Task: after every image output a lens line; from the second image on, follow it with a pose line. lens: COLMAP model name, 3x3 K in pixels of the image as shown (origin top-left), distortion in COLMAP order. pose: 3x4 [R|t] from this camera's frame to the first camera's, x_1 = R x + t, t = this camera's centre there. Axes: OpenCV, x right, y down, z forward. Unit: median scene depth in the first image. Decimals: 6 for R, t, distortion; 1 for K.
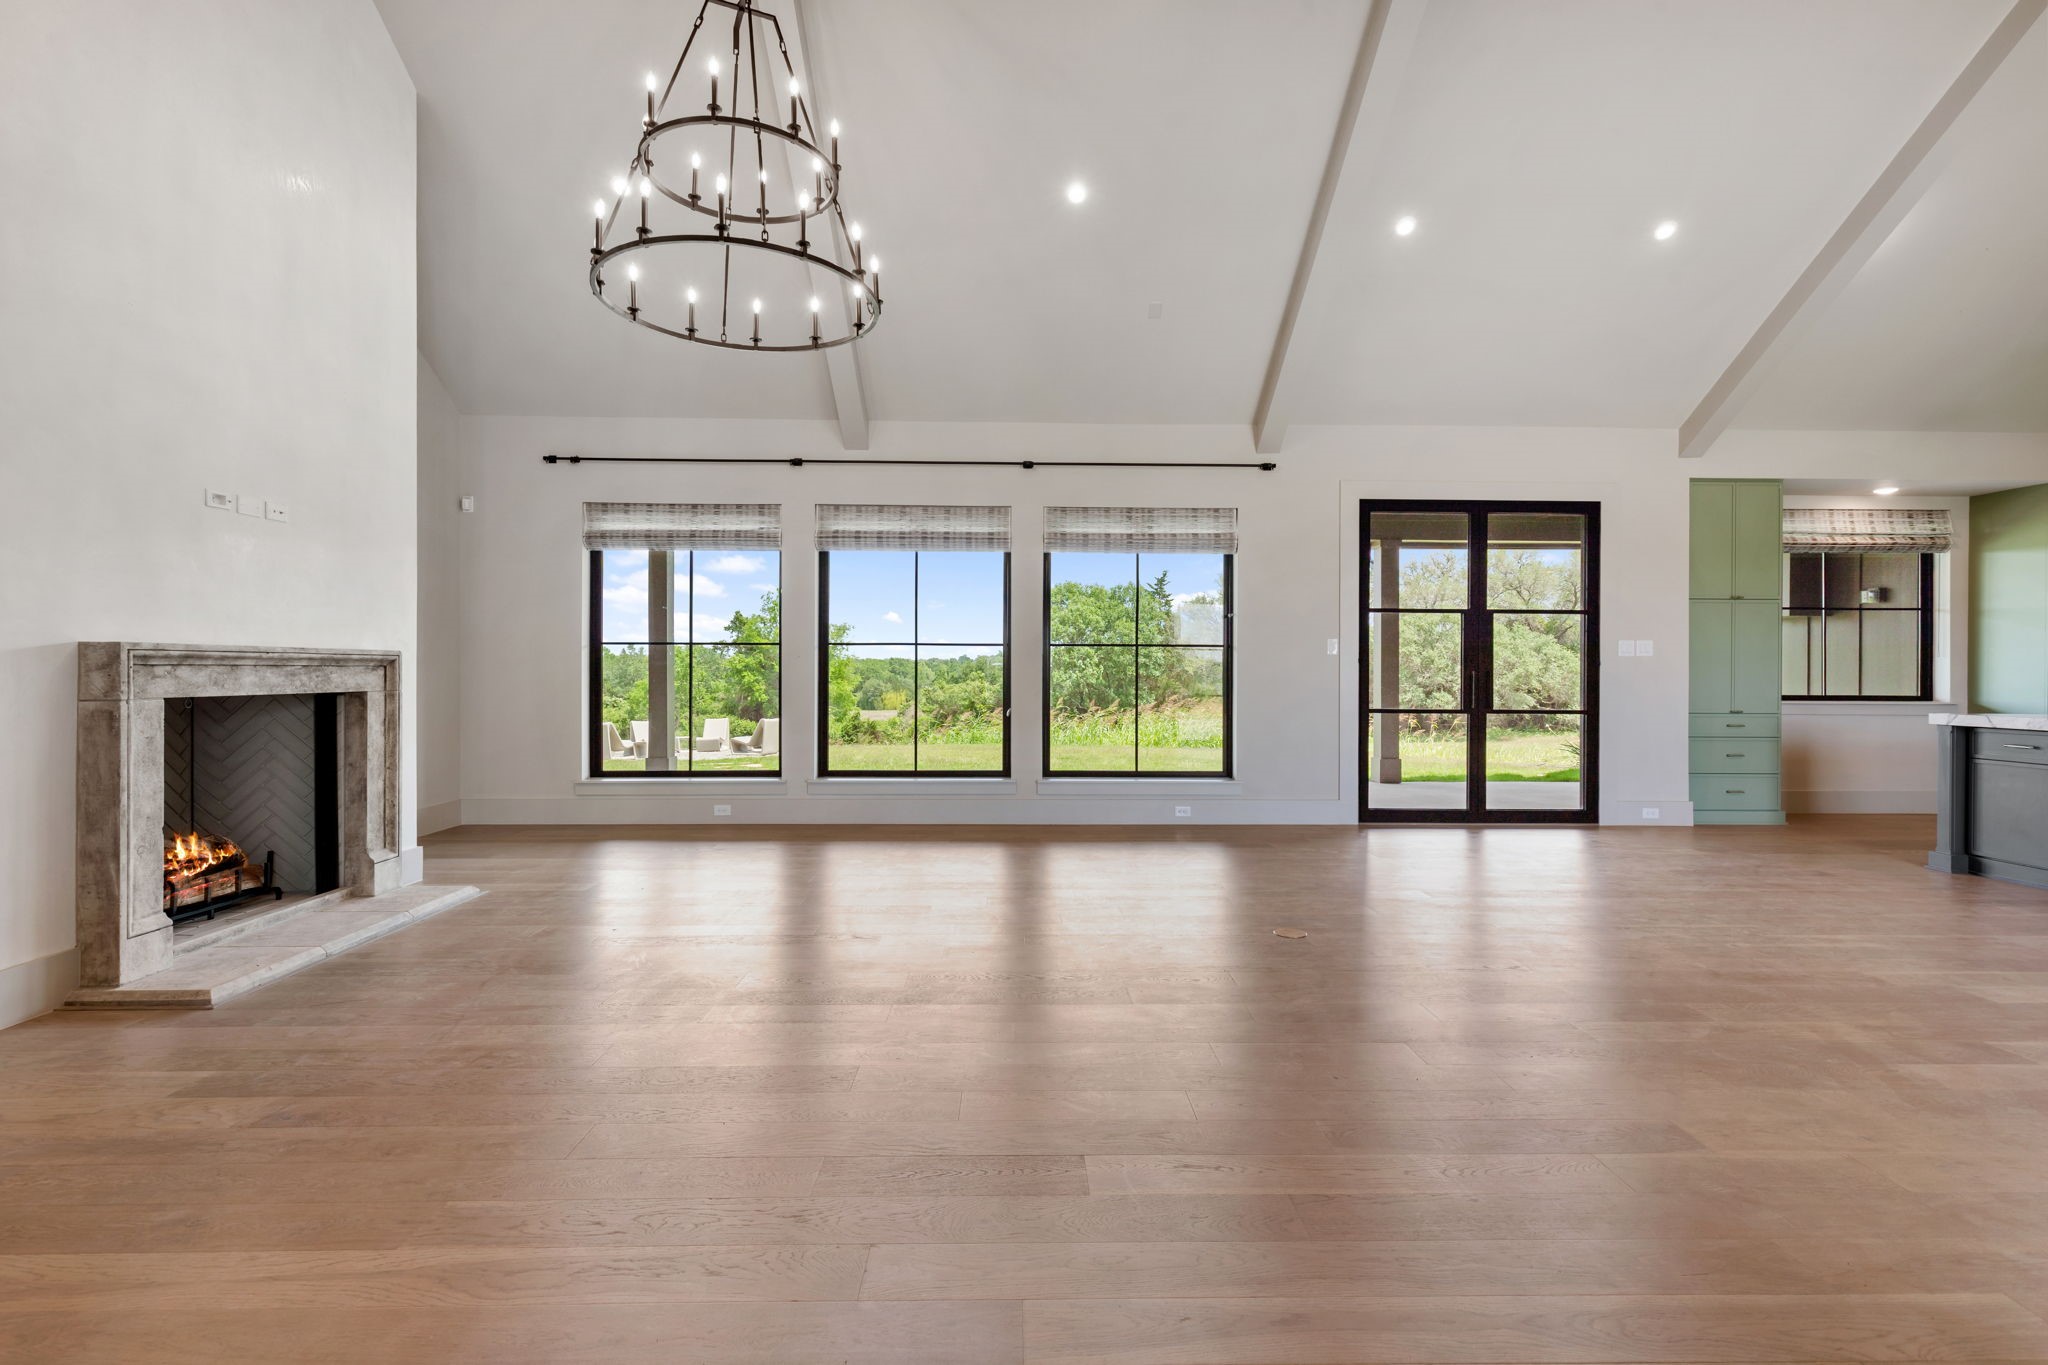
lens RADIAL K [[805.7, 0, 1021.0], [0, 805.7, 685.9], [0, 0, 1]] dist [-0.016156, 0.000294]
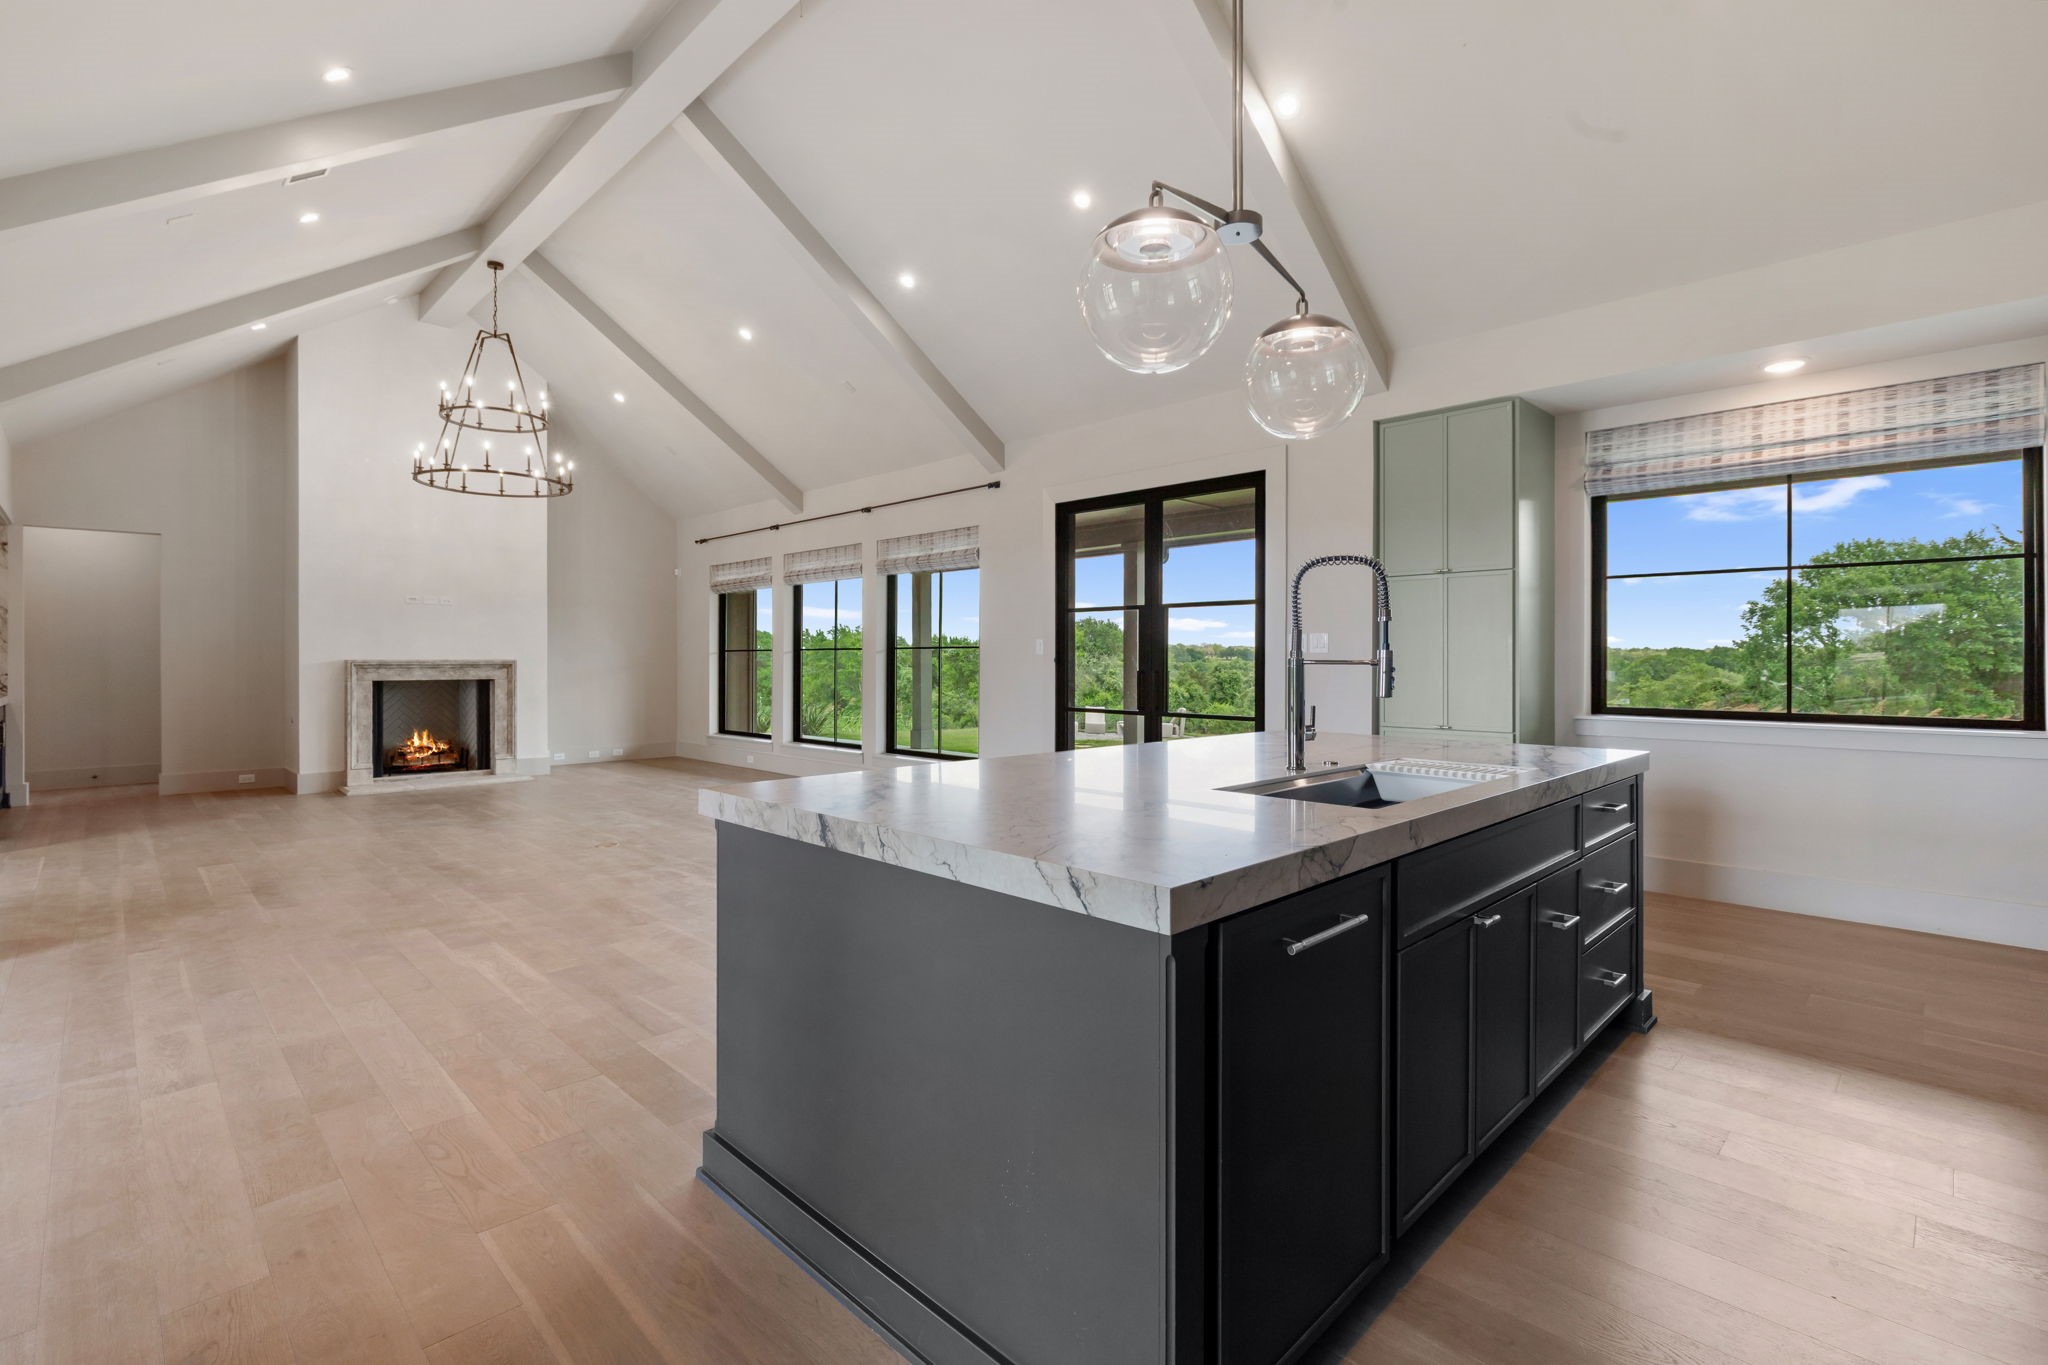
lens RADIAL K [[933.4, 0, 1023.7], [0, 933.4, 668.9], [0, 0, 1]] dist [-0.020817, -0.000316]
pose [[0.710871, 0.002635, -0.703318, 1.228016], [-0.011002, 0.999912, -0.007374, -0.010859], [0.703237, 0.012980, 0.710837, 0.118026]]
